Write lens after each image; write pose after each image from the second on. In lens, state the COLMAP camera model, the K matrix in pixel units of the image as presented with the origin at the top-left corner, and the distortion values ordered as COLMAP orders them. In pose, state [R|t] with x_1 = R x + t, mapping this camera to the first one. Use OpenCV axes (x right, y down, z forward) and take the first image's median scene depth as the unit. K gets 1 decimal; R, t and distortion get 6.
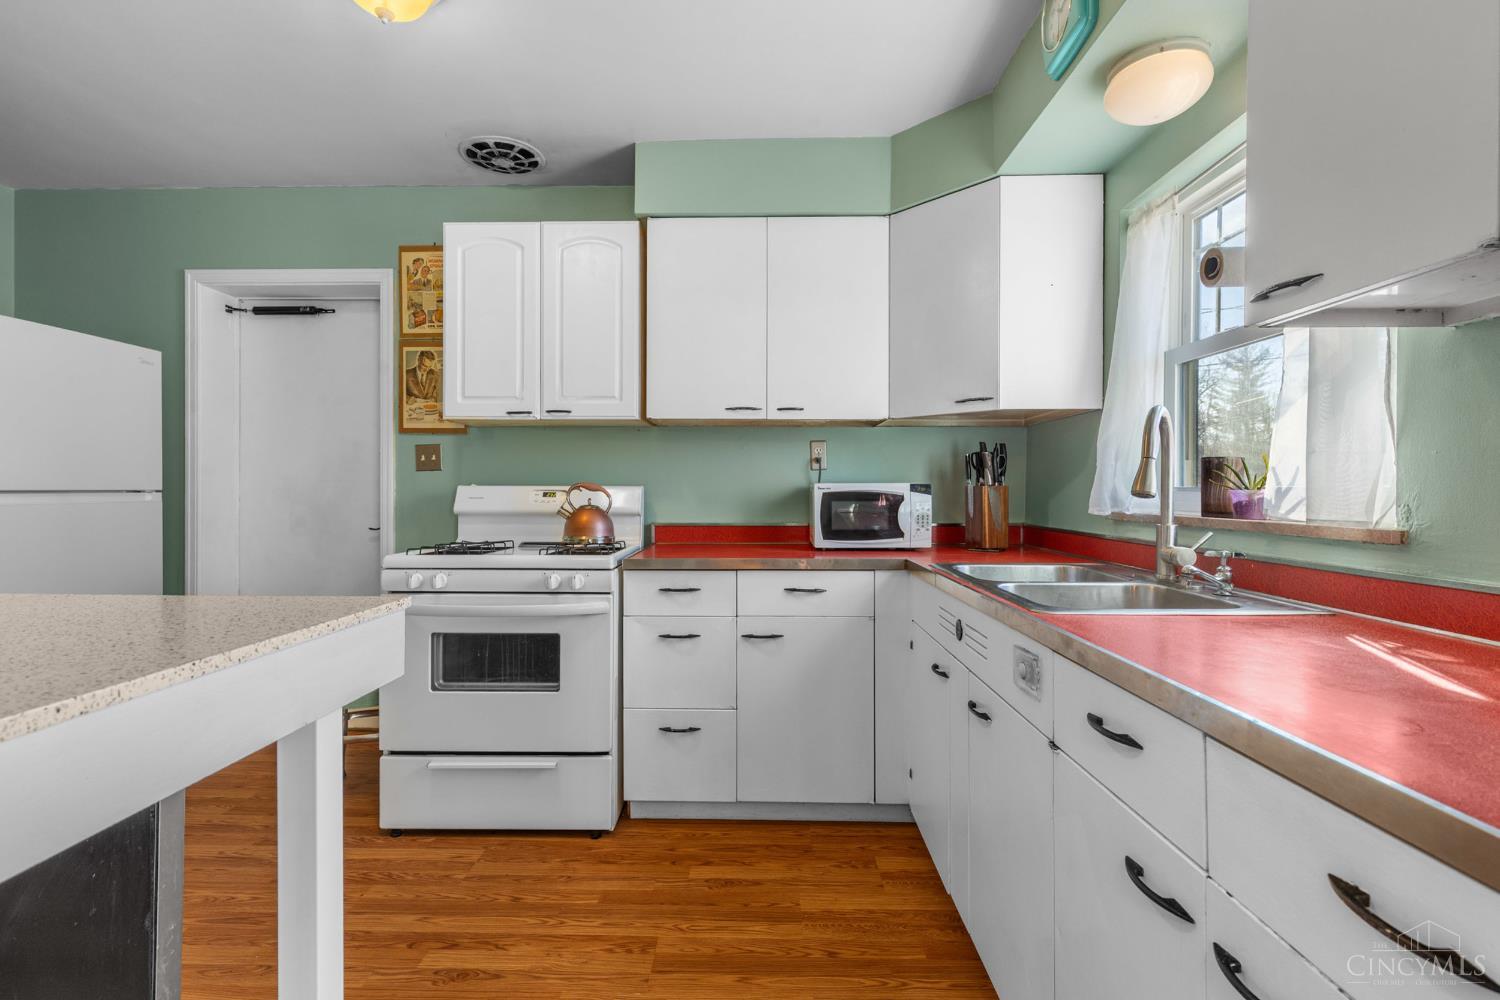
lens RADIAL K [[674.2, 0, 740.6], [0, 674.2, 492.8], [0, 0, 1]] dist [0.004016, -0.000164]
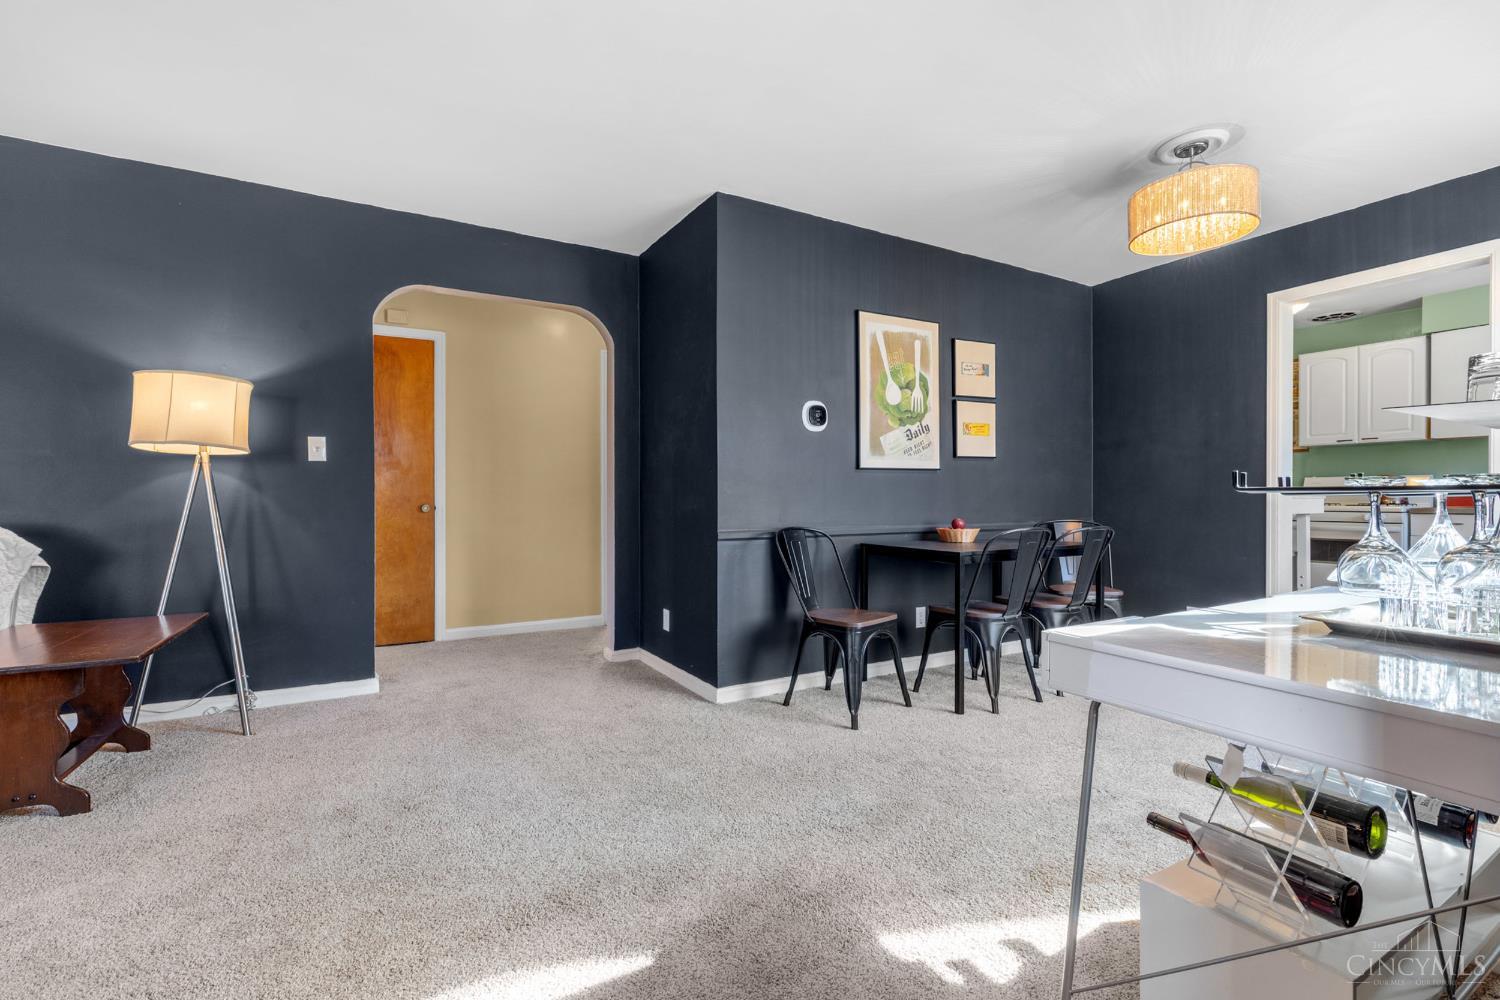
lens RADIAL K [[633.6, 0, 796.9], [0, 633.6, 500.5], [0, 0, 1]] dist [0.003245, 0.000194]
pose [[0.552876, 0.000681, -0.833263, 0.370190], [0.001163, 0.999998, 0.001589, 0.060008], [0.833263, -0.001848, 0.552874, -1.495555]]
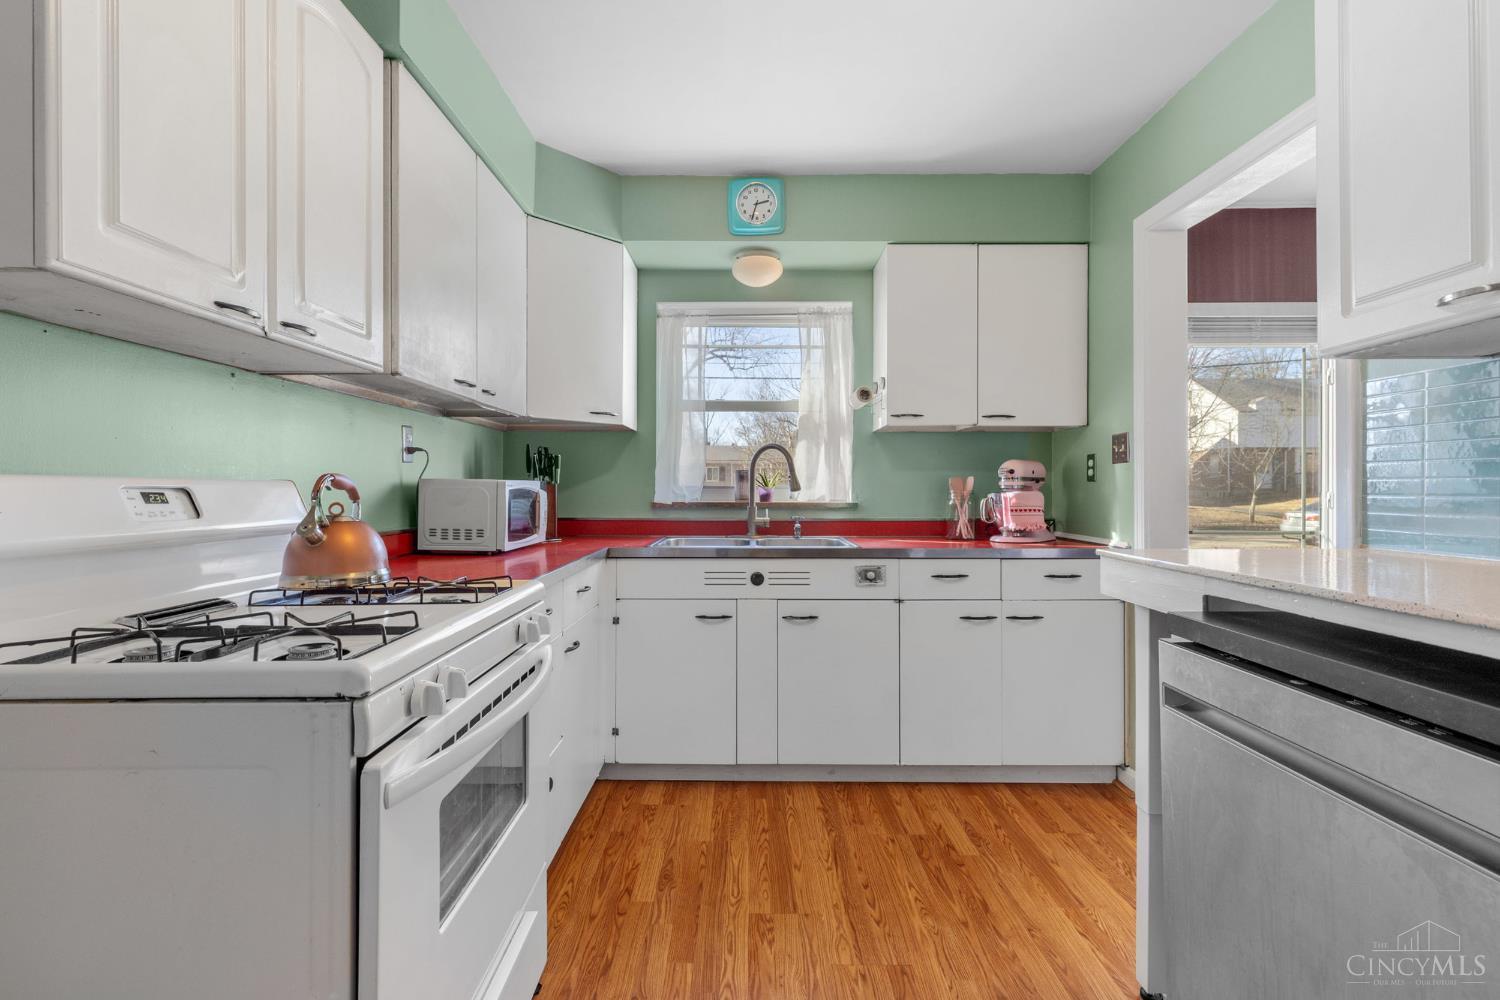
lens RADIAL K [[673.2, 0, 745.3], [0, 673.2, 487.9], [0, 0, 1]] dist [0.006406, -0.000226]
pose [[-0.021659, -0.000822, 0.999765, -0.789024], [0.003026, 0.999995, 0.000888, -0.003249], [-0.999761, 0.003045, -0.021656, 0.692796]]
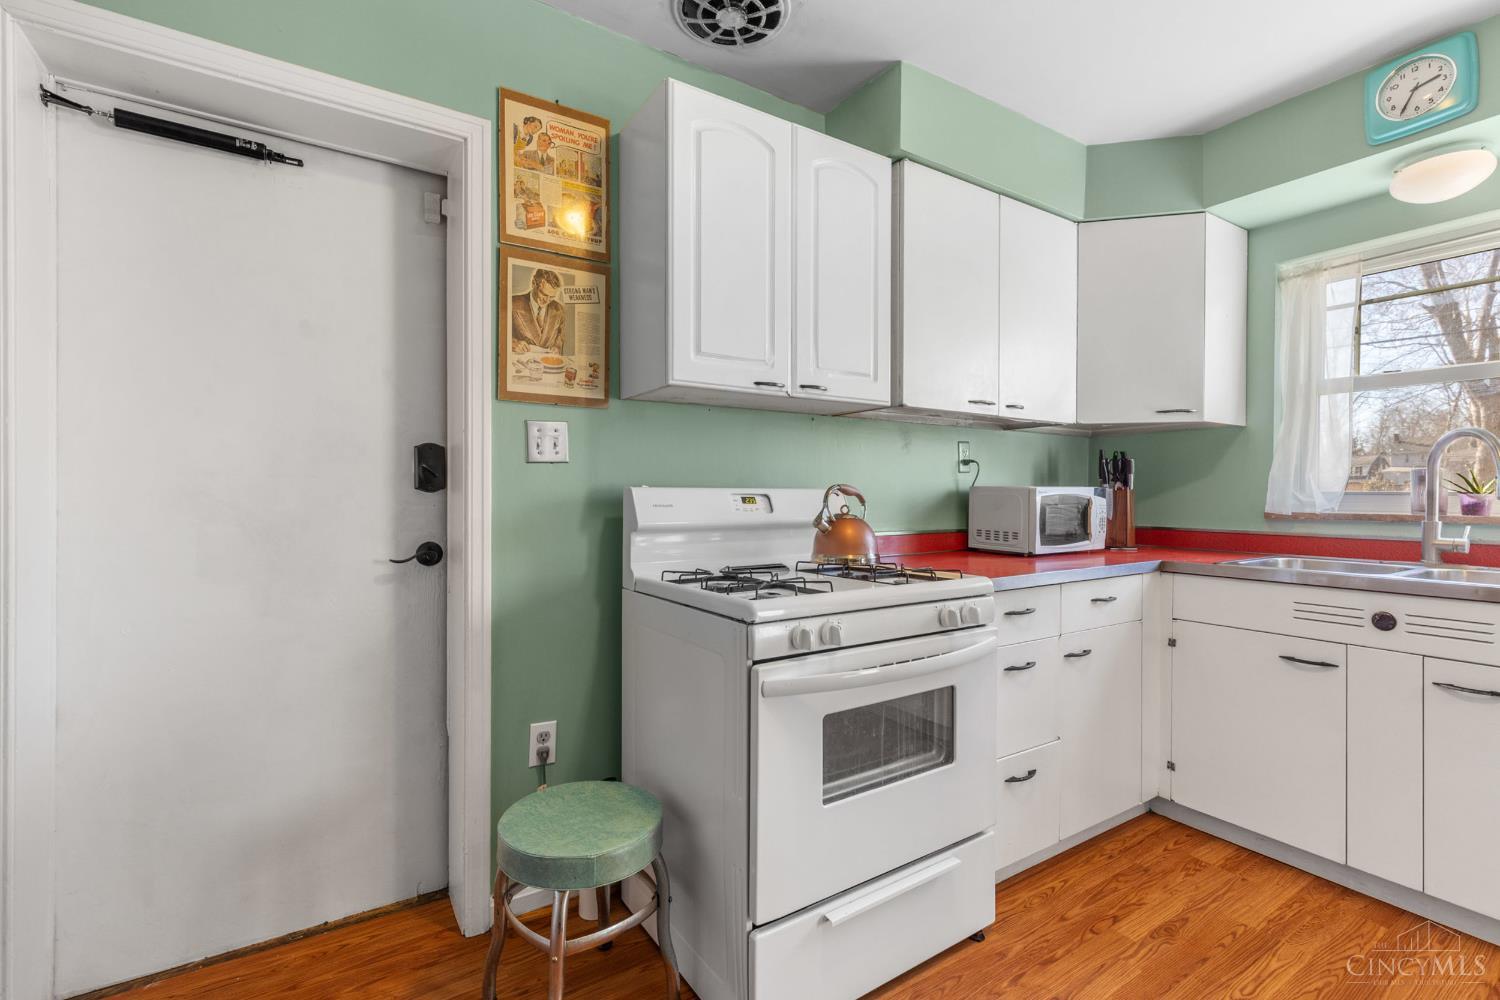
lens RADIAL K [[670.3, 0, 741.5], [0, 670.3, 498.1], [0, 0, 1]] dist [0.002746, -0.000091]
pose [[0.830117, -0.003841, 0.557576, -0.758005], [0.001959, 0.999990, 0.003971, -0.002674], [-0.557586, -0.002204, 0.830116, 0.441357]]
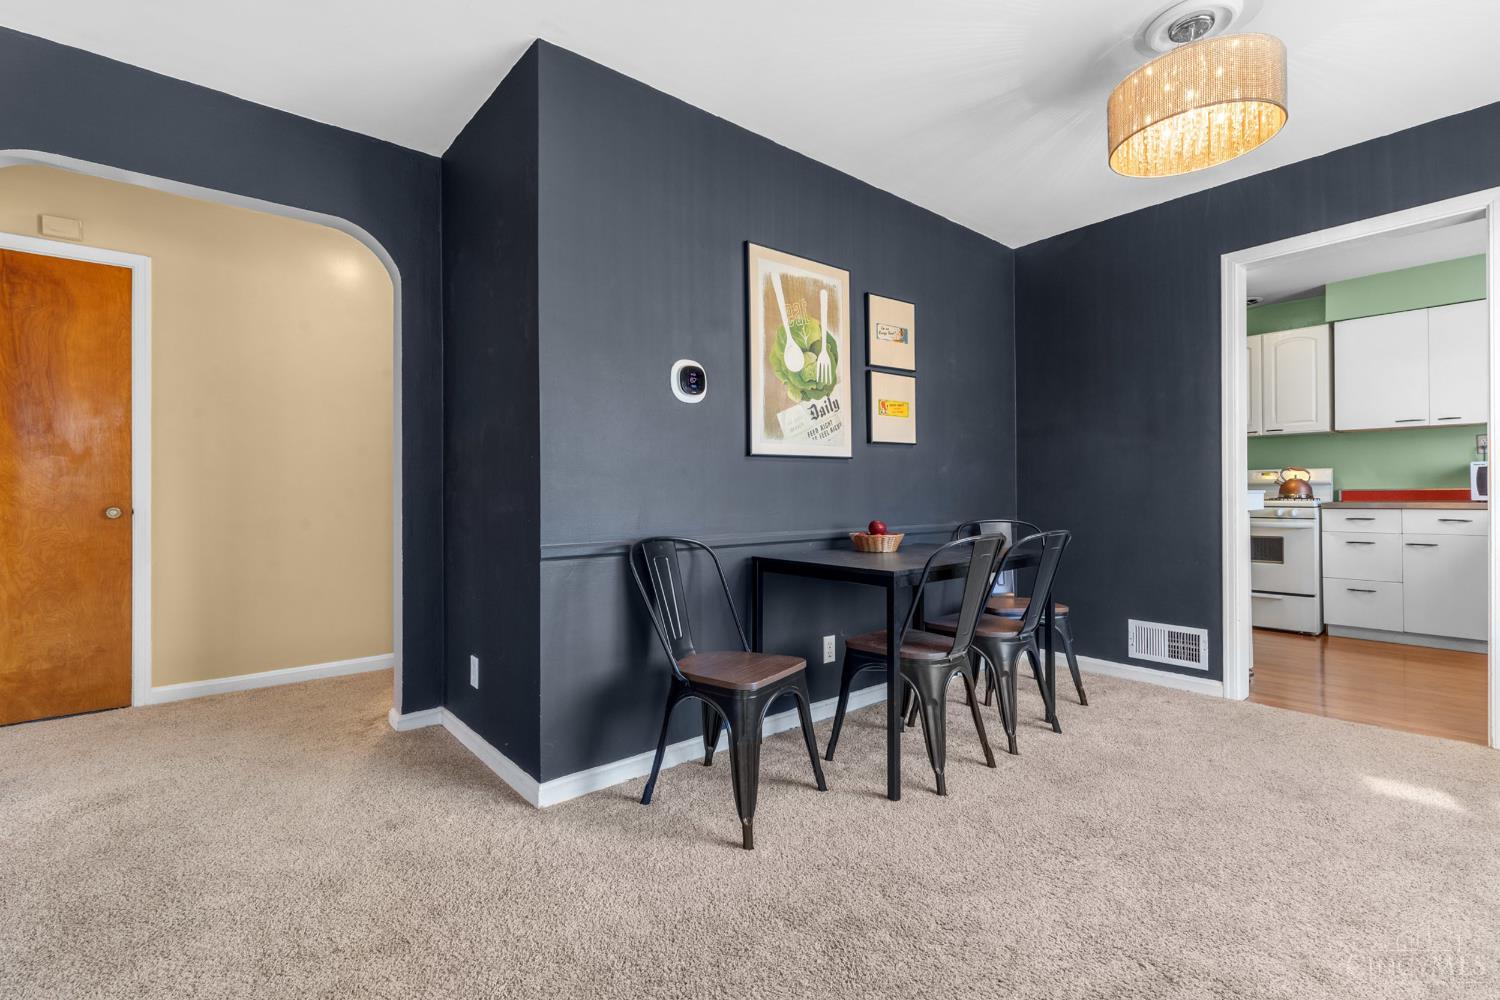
lens RADIAL K [[641.1, 0, 774.2], [0, 641.1, 489.8], [0, 0, 1]] dist [0.007577, 0.000018]
pose [[0.668354, -0.010259, -0.743773, 0.145285], [0.005687, 0.999946, -0.008683, 0.058260], [0.743822, 0.001574, 0.668376, -1.323910]]
